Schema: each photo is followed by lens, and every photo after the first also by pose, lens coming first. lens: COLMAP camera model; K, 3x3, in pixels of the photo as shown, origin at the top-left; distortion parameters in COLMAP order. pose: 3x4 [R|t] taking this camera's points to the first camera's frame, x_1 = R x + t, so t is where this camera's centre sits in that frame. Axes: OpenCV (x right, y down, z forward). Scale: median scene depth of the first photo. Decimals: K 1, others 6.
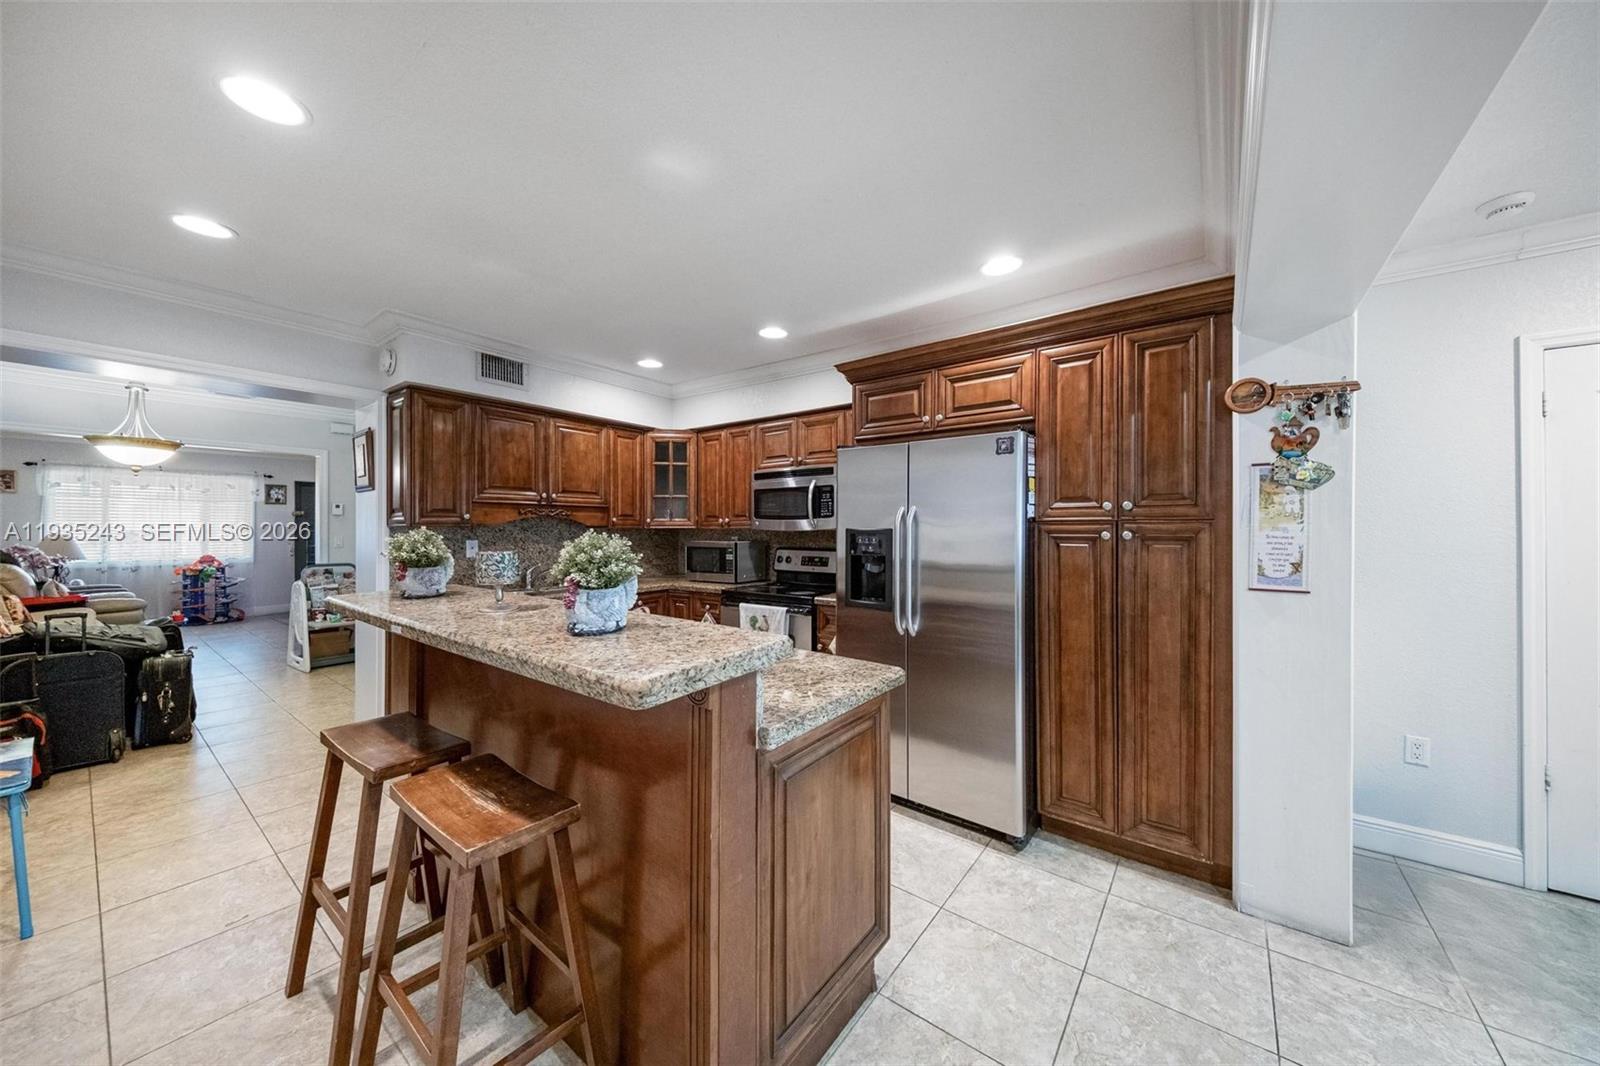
lens RADIAL K [[536.1, 0, 800.0], [0, 536.1, 533.0], [0, 0, 1]] dist [0.060824, -0.000063]
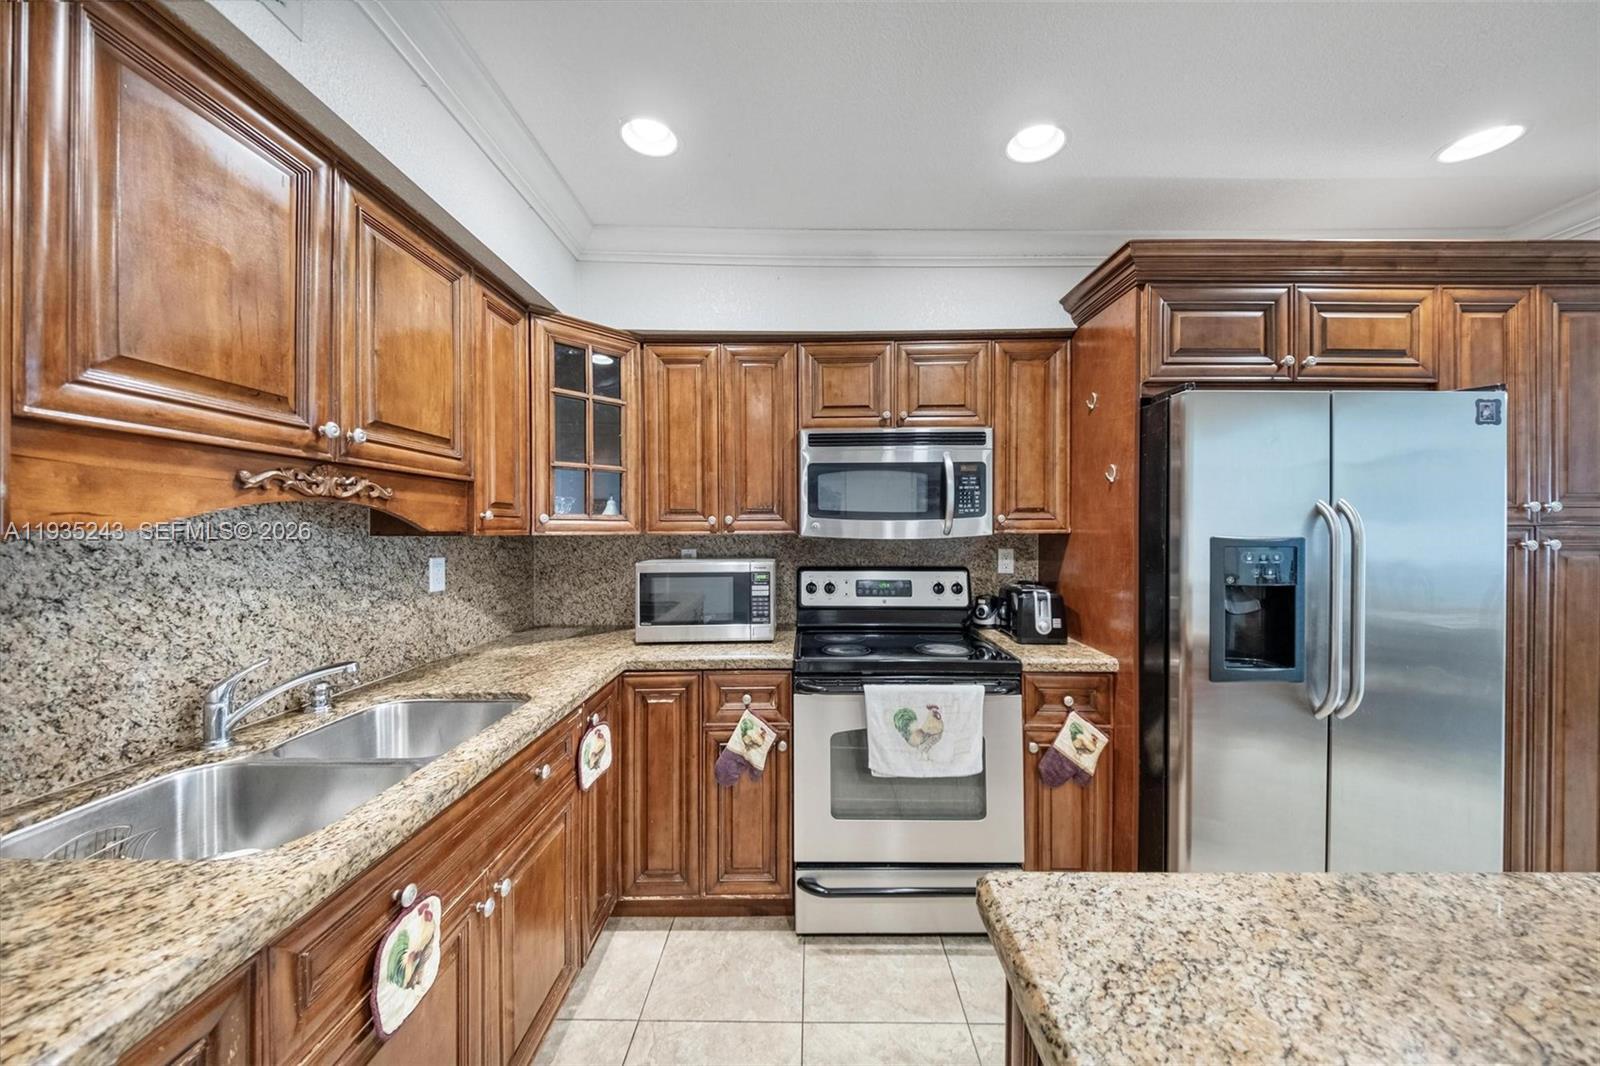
lens RADIAL K [[548.7, 0, 805.4], [0, 548.7, 526.6], [0, 0, 1]] dist [0.040722, -0.019637]
pose [[0.804847, 0.002990, 0.593475, -0.453696], [0.005901, 0.999898, -0.013041, -0.010747], [-0.593453, 0.013998, 0.804747, 0.613849]]
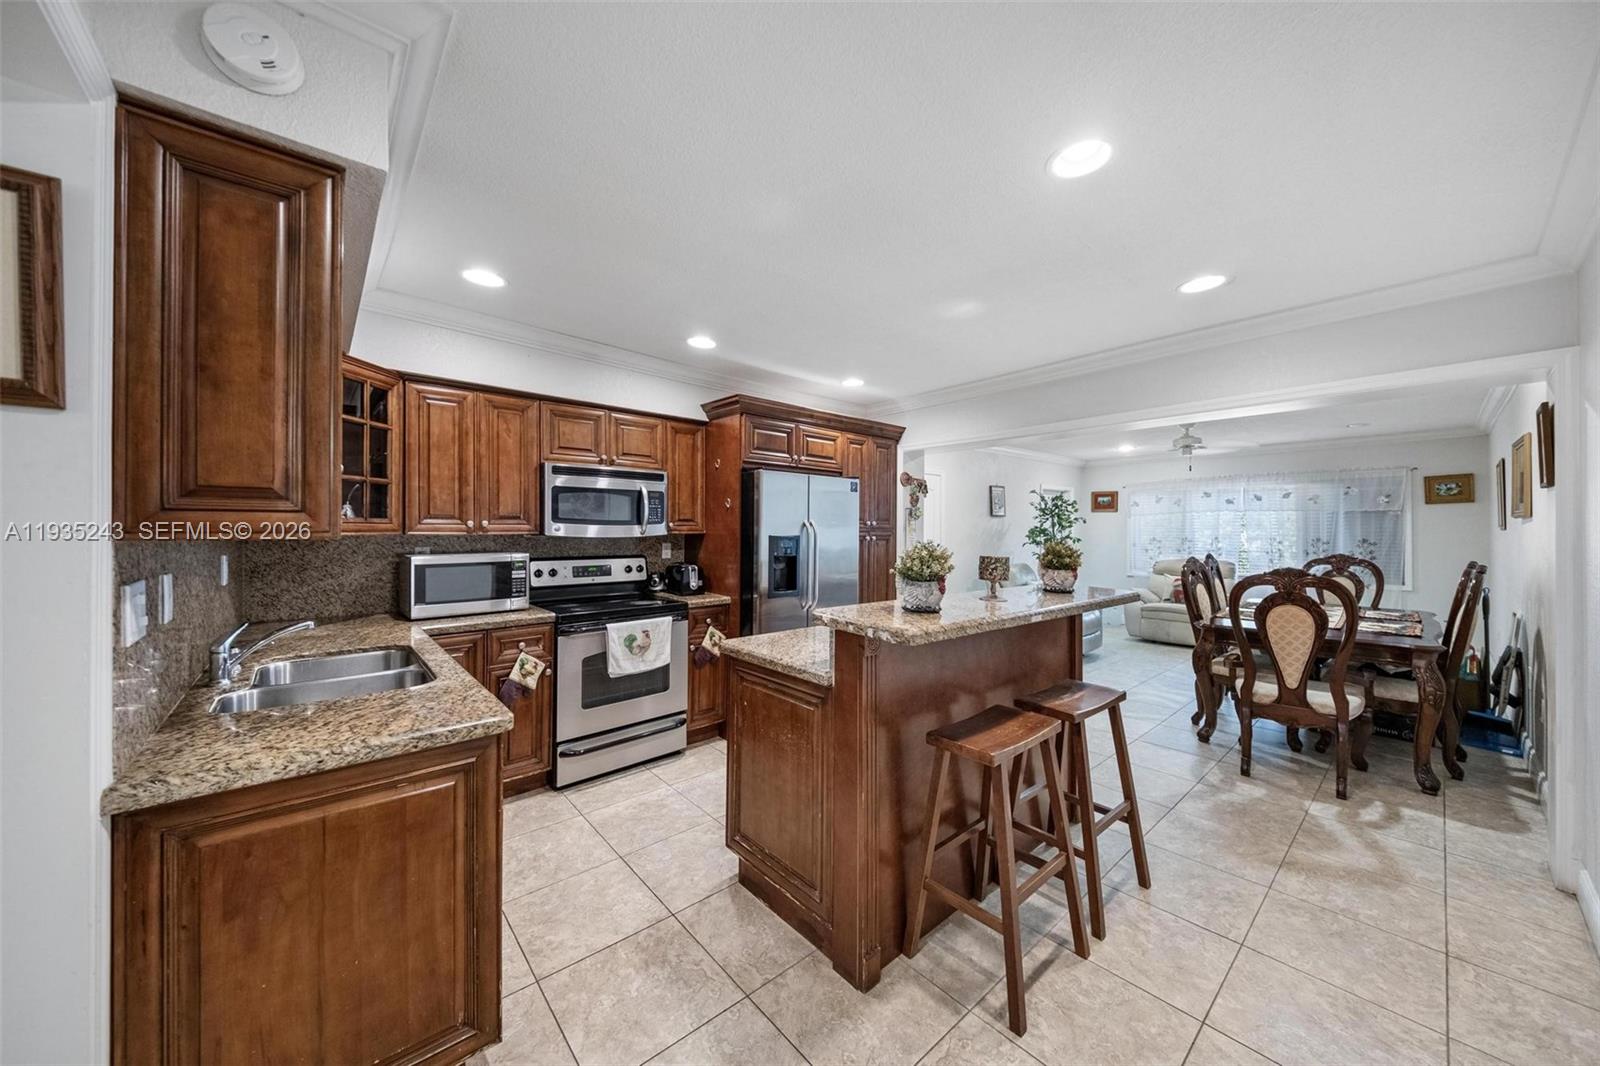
lens RADIAL K [[548.7, 0, 805.4], [0, 548.7, 526.6], [0, 0, 1]] dist [0.040722, -0.019637]
pose [[0.200880, 0.006163, 0.979597, -0.884740], [0.003042, 0.999971, -0.006915, -0.015447], [-0.979611, 0.004369, 0.200855, 0.517603]]
